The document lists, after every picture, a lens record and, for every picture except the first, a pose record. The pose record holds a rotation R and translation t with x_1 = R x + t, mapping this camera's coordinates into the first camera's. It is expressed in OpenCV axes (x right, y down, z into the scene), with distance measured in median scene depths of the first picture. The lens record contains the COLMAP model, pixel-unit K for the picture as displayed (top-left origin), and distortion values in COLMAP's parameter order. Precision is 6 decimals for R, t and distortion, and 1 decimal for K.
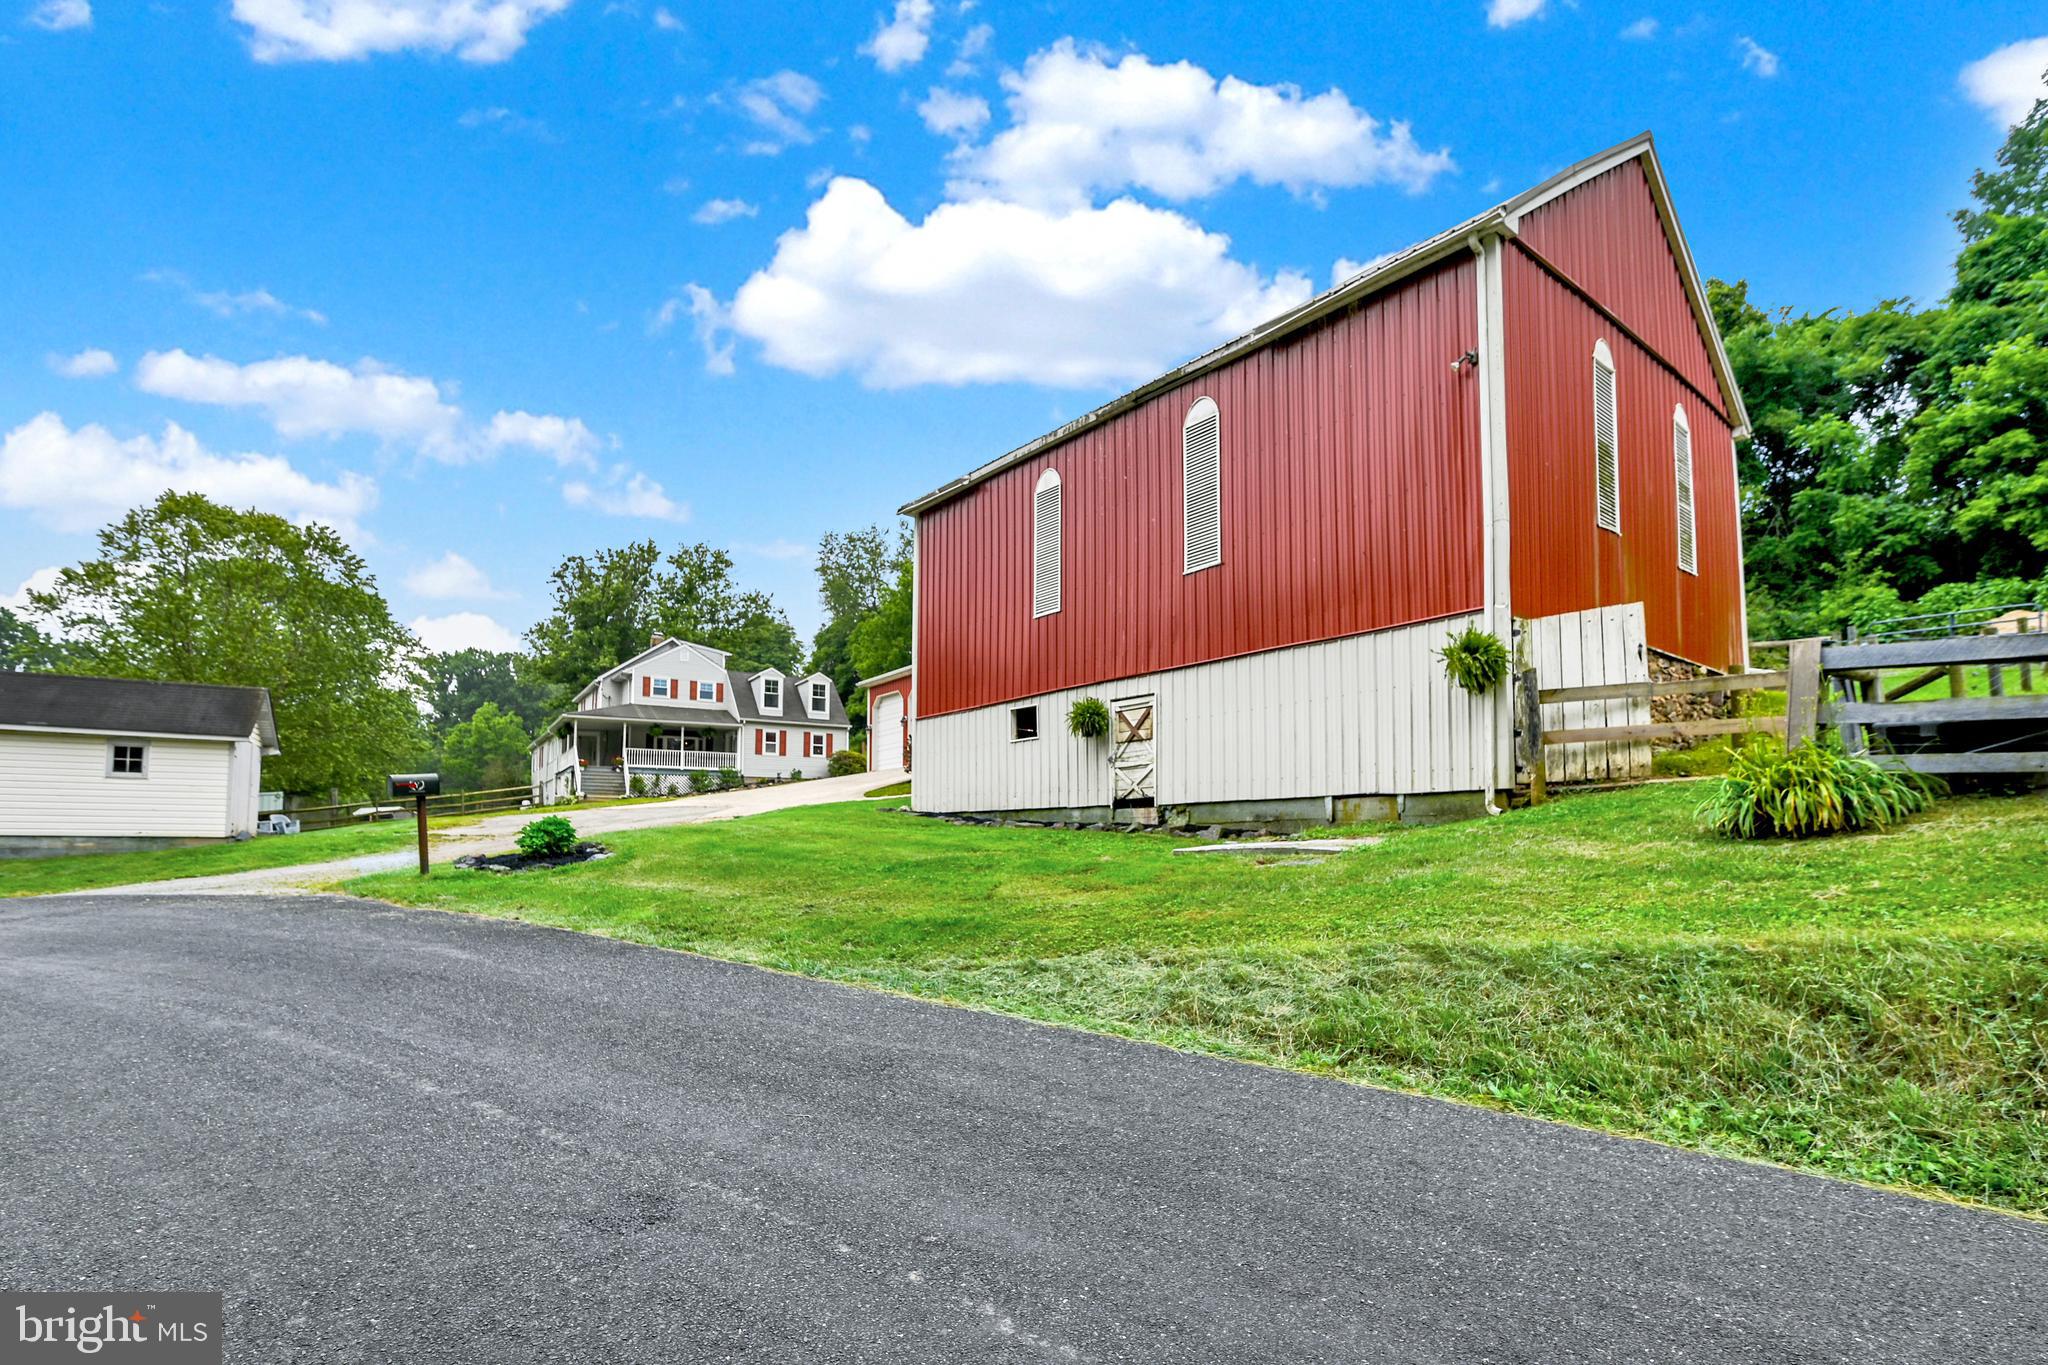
lens RADIAL K [[962.9, 0, 1056.0], [0, 962.9, 777.1], [0, 0, 1]] dist [0.013271, 0.000571]
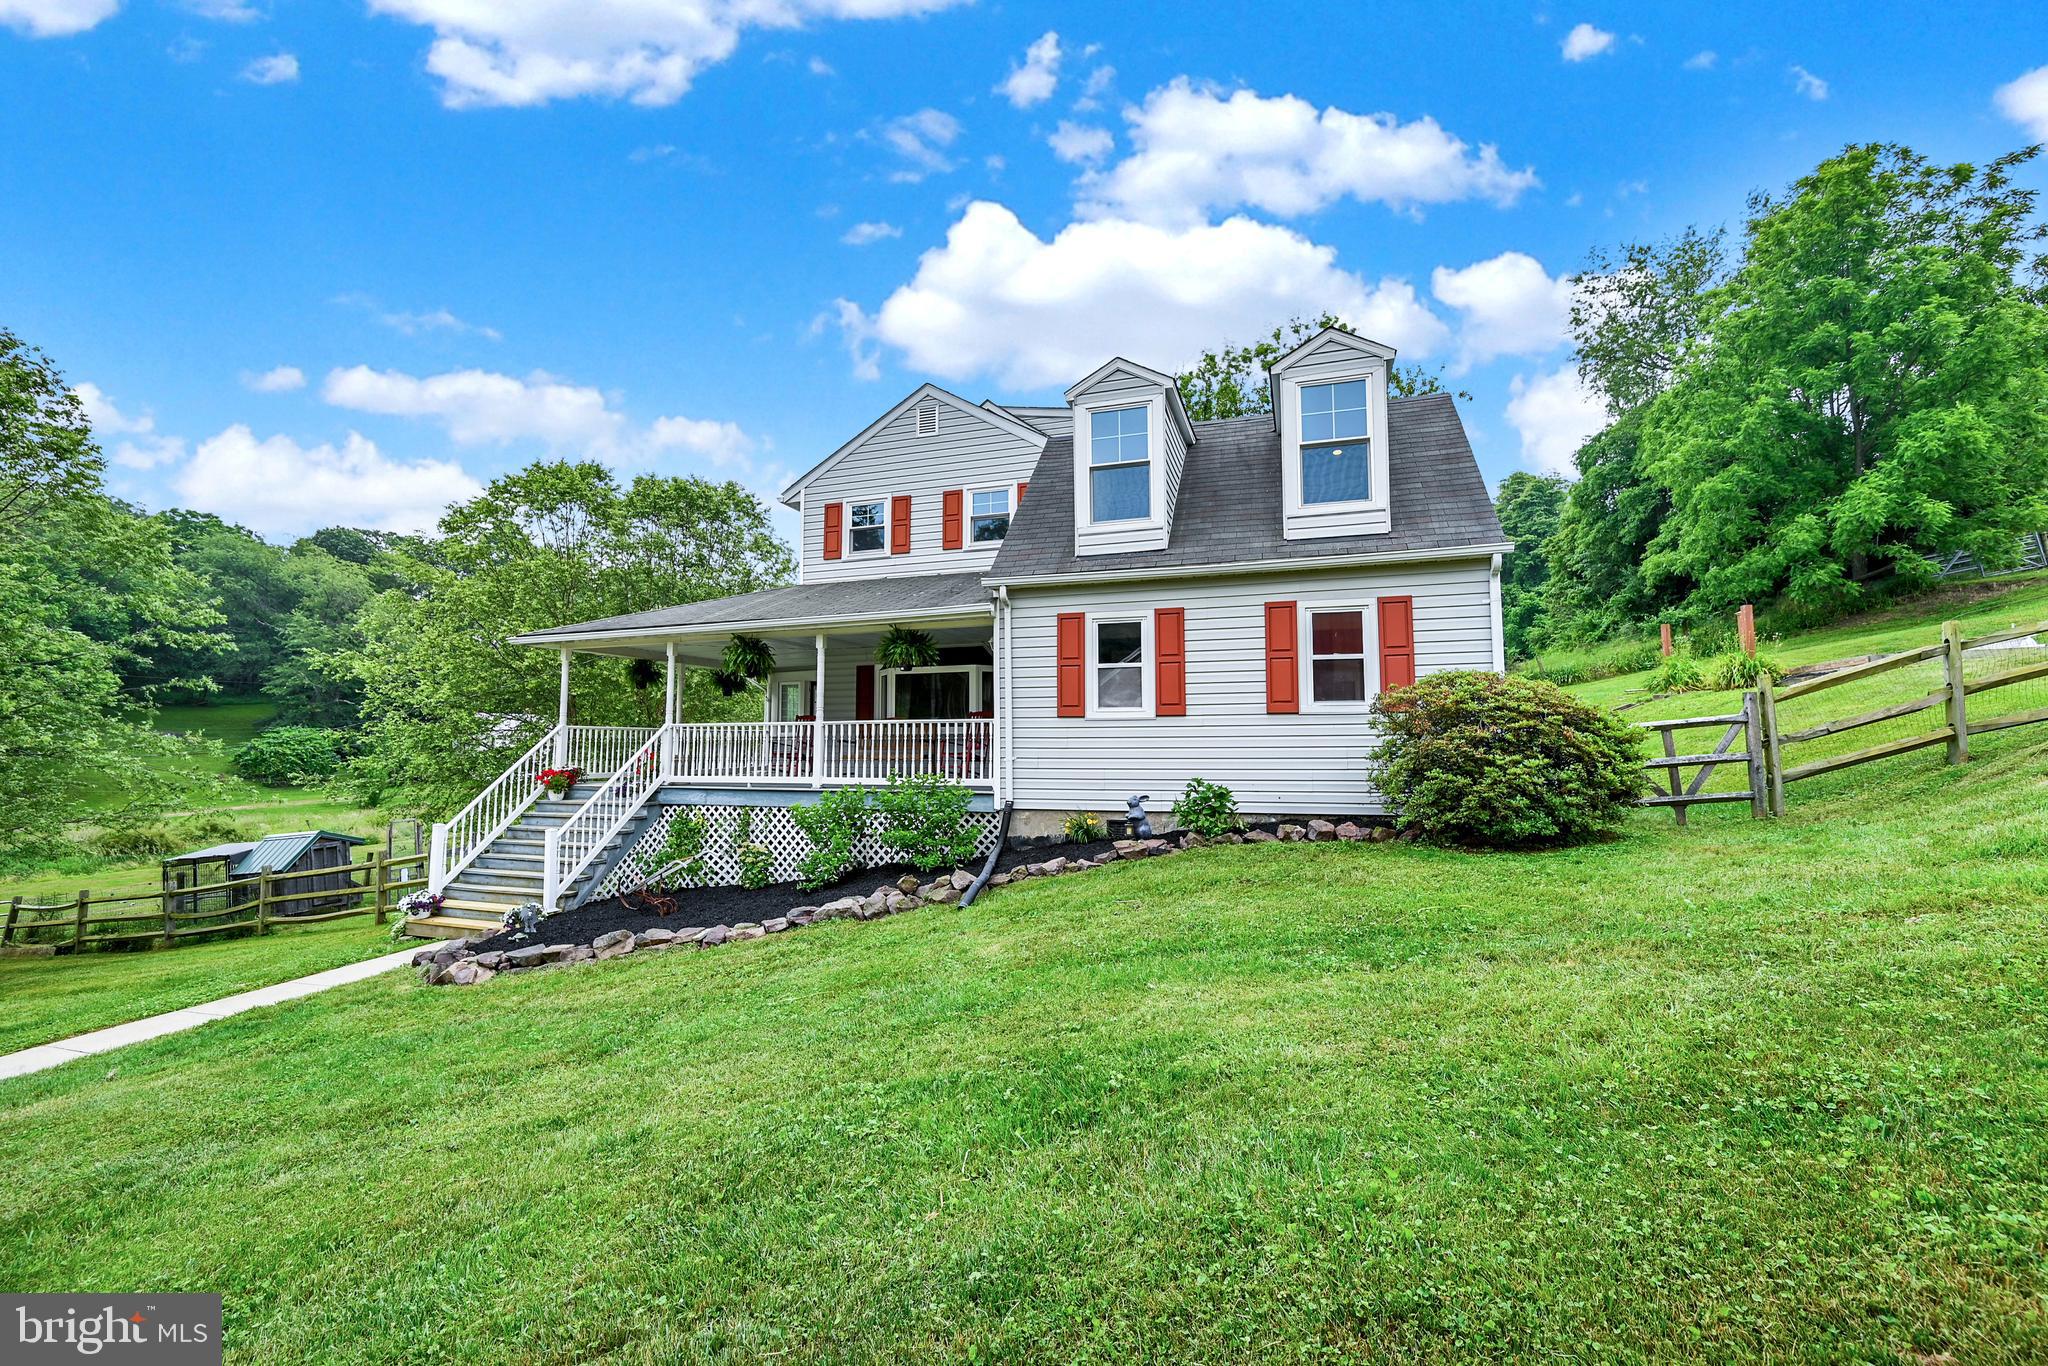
lens RADIAL K [[820.0, 0, 1037.6], [0, 820.0, 675.2], [0, 0, 1]] dist [0.001821, -0.000094]
pose [[0.625118, -0.063401, -0.777951, -0.146082], [0.055421, 0.997785, -0.036784, -0.026074], [0.778560, -0.020120, 0.627247, 0.829331]]
